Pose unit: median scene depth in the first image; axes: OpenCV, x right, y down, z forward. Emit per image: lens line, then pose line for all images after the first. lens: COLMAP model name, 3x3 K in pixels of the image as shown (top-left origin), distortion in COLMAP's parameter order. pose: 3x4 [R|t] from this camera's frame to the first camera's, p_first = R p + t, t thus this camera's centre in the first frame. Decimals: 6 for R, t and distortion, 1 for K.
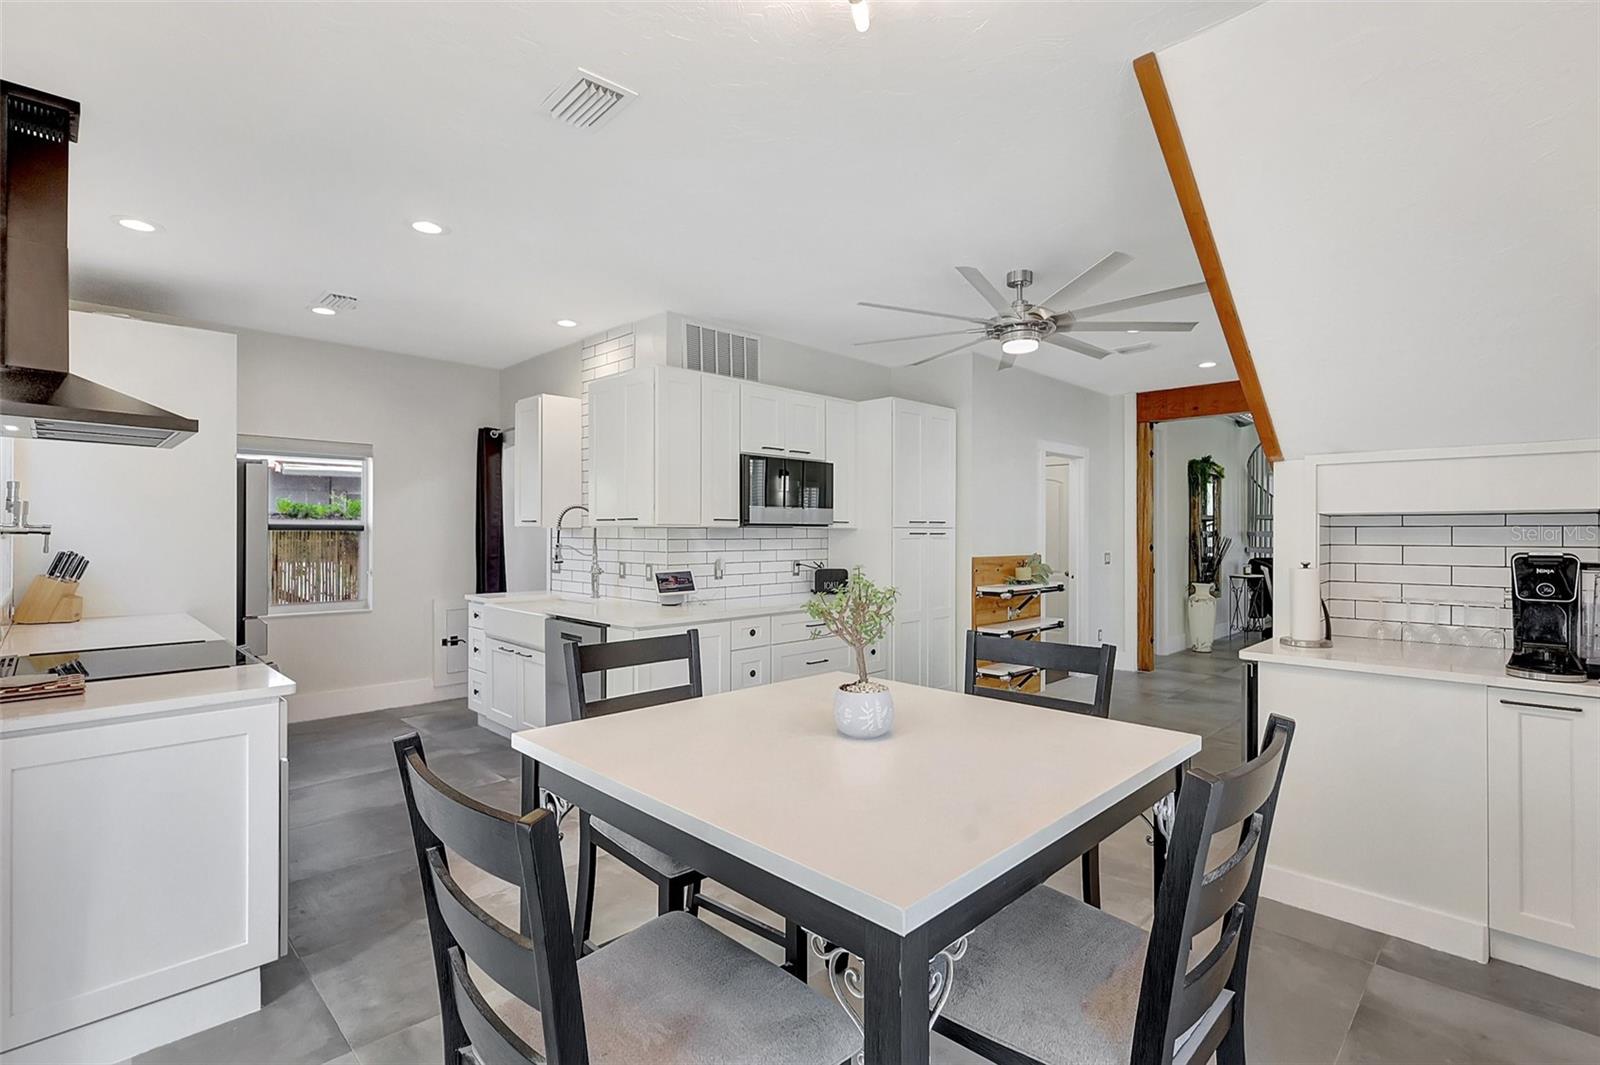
lens RADIAL K [[742.0, 0, 792.3], [0, 742.0, 530.7], [0, 0, 1]] dist [0.000909, -0.000348]
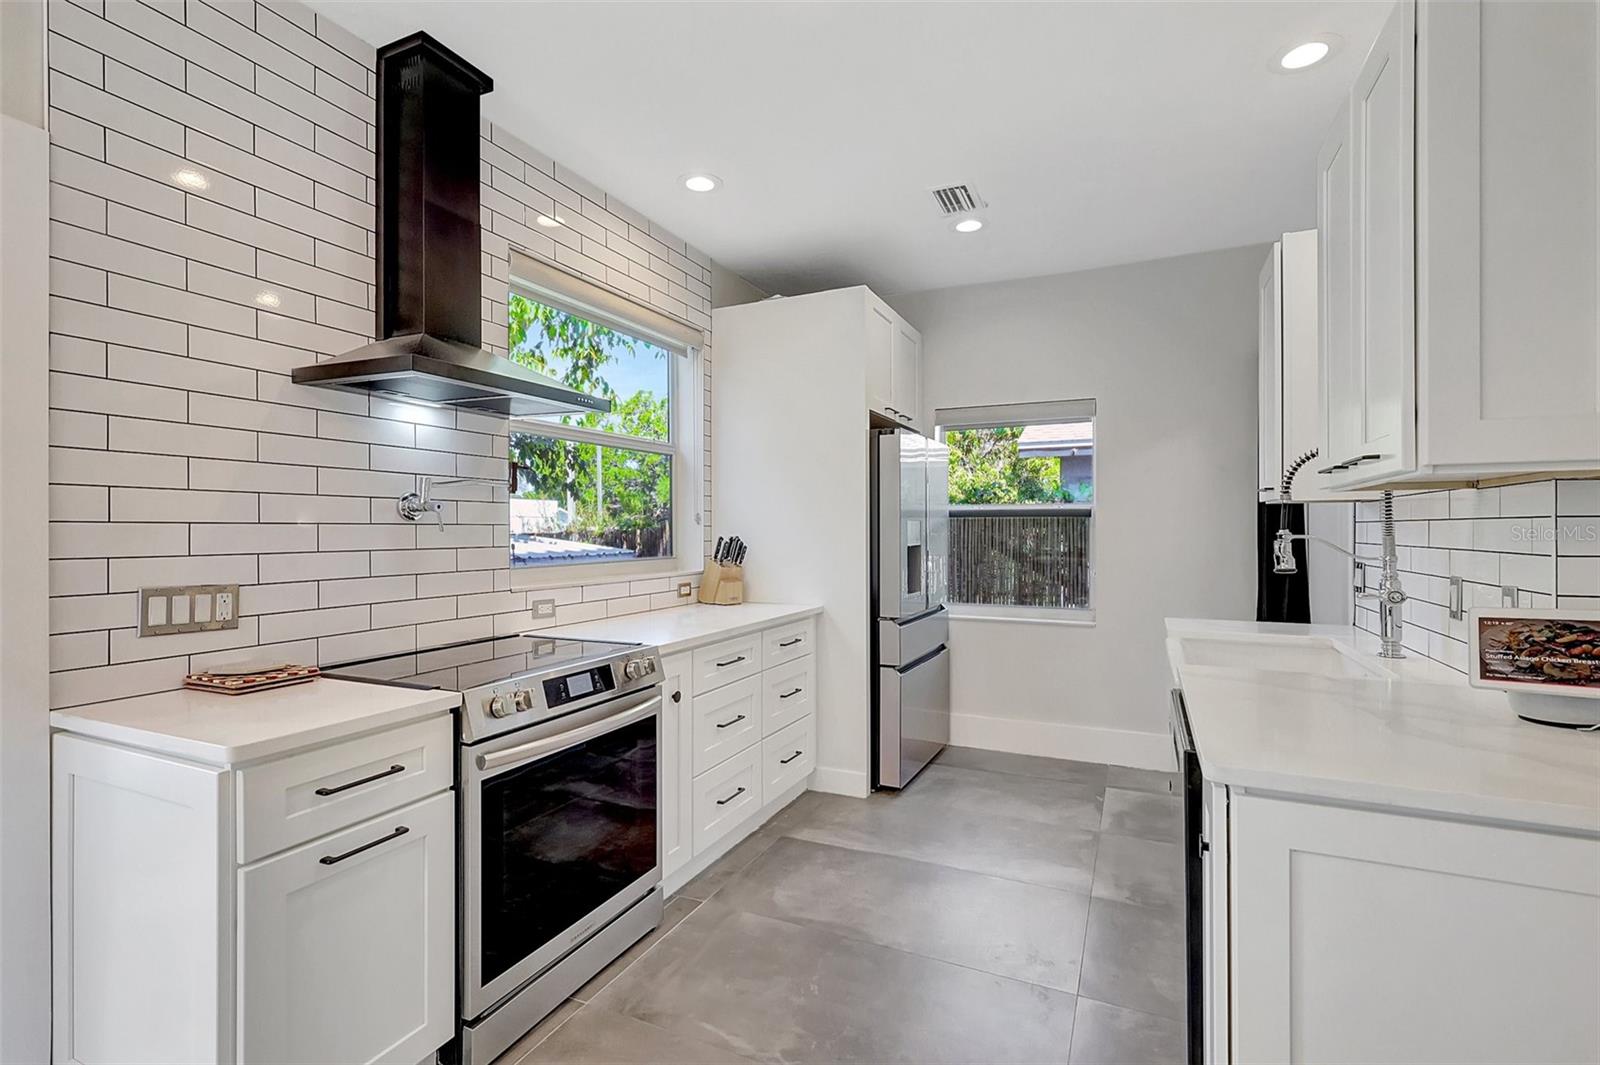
lens RADIAL K [[742.0, 0, 792.3], [0, 742.0, 530.7], [0, 0, 1]] dist [0.000909, -0.000348]
pose [[0.335914, -0.002445, -0.941889, 0.023798], [0.004992, 0.999987, -0.000816, 0.015321], [0.941879, -0.004428, 0.335922, 0.532733]]
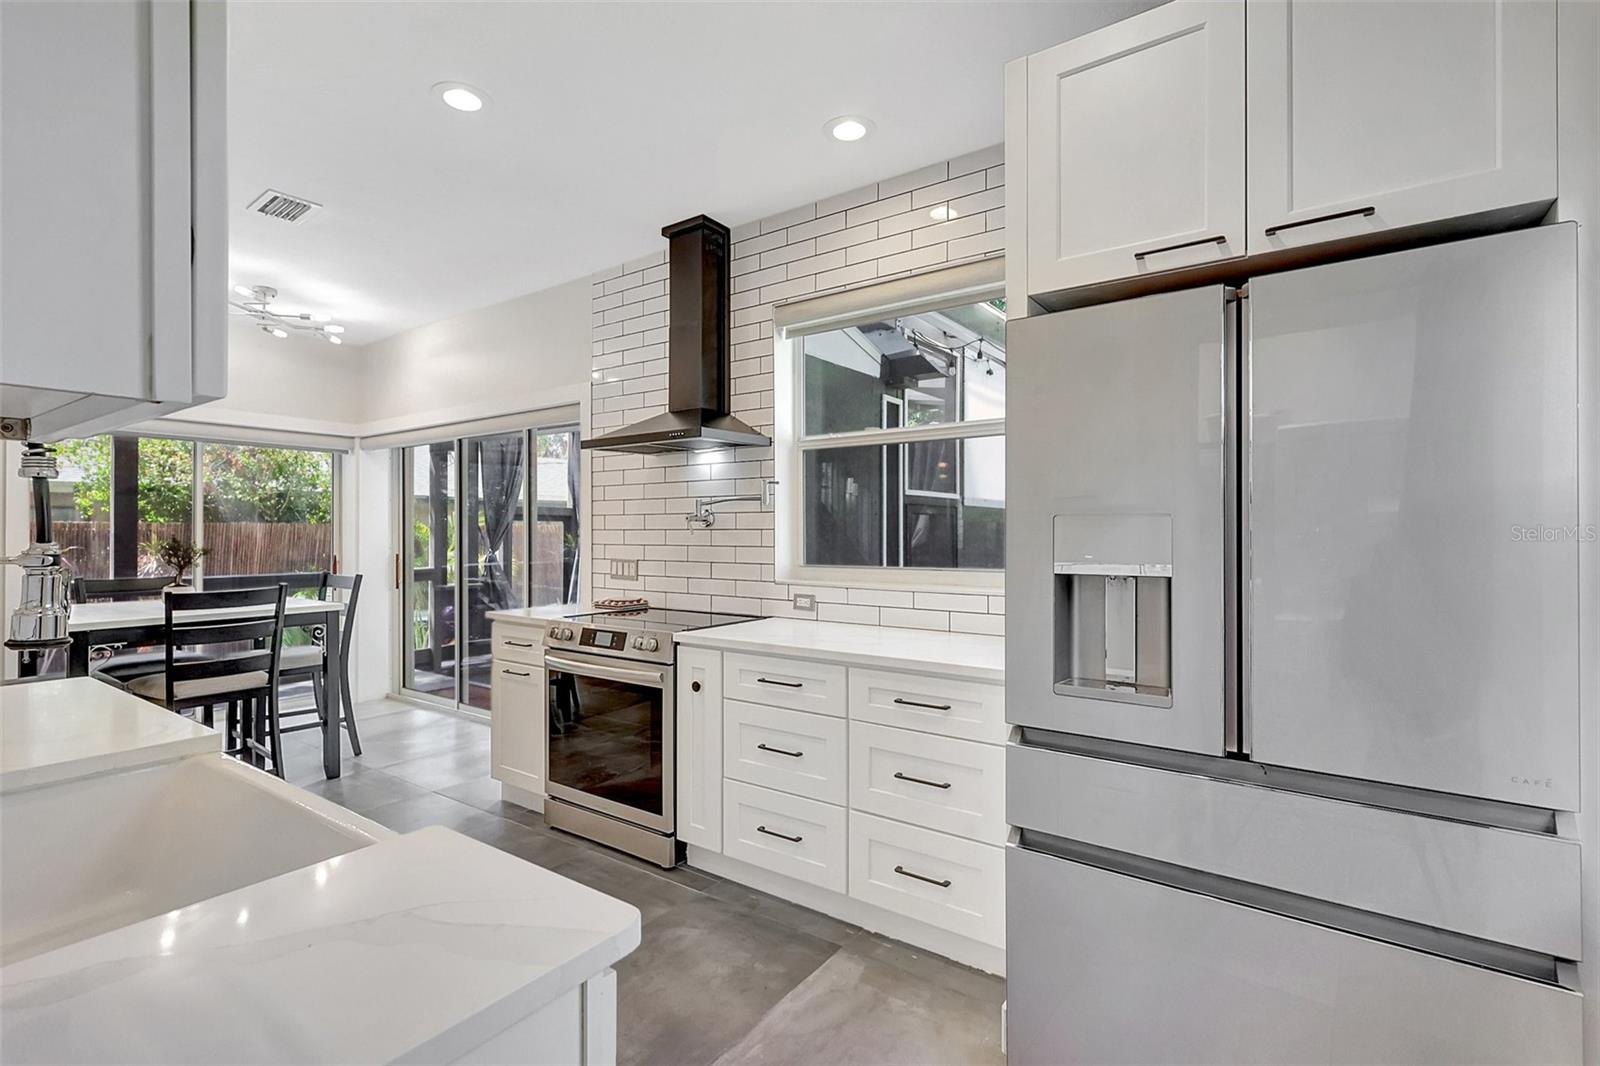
lens RADIAL K [[742.0, 0, 792.3], [0, 742.0, 531.2], [0, 0, 1]] dist [0.000909, -0.000348]
pose [[-0.987396, -0.002973, -0.158243, -0.455829], [-0.002525, 0.999992, -0.003034, 0.013186], [0.158251, -0.002596, -0.987396, 1.178134]]
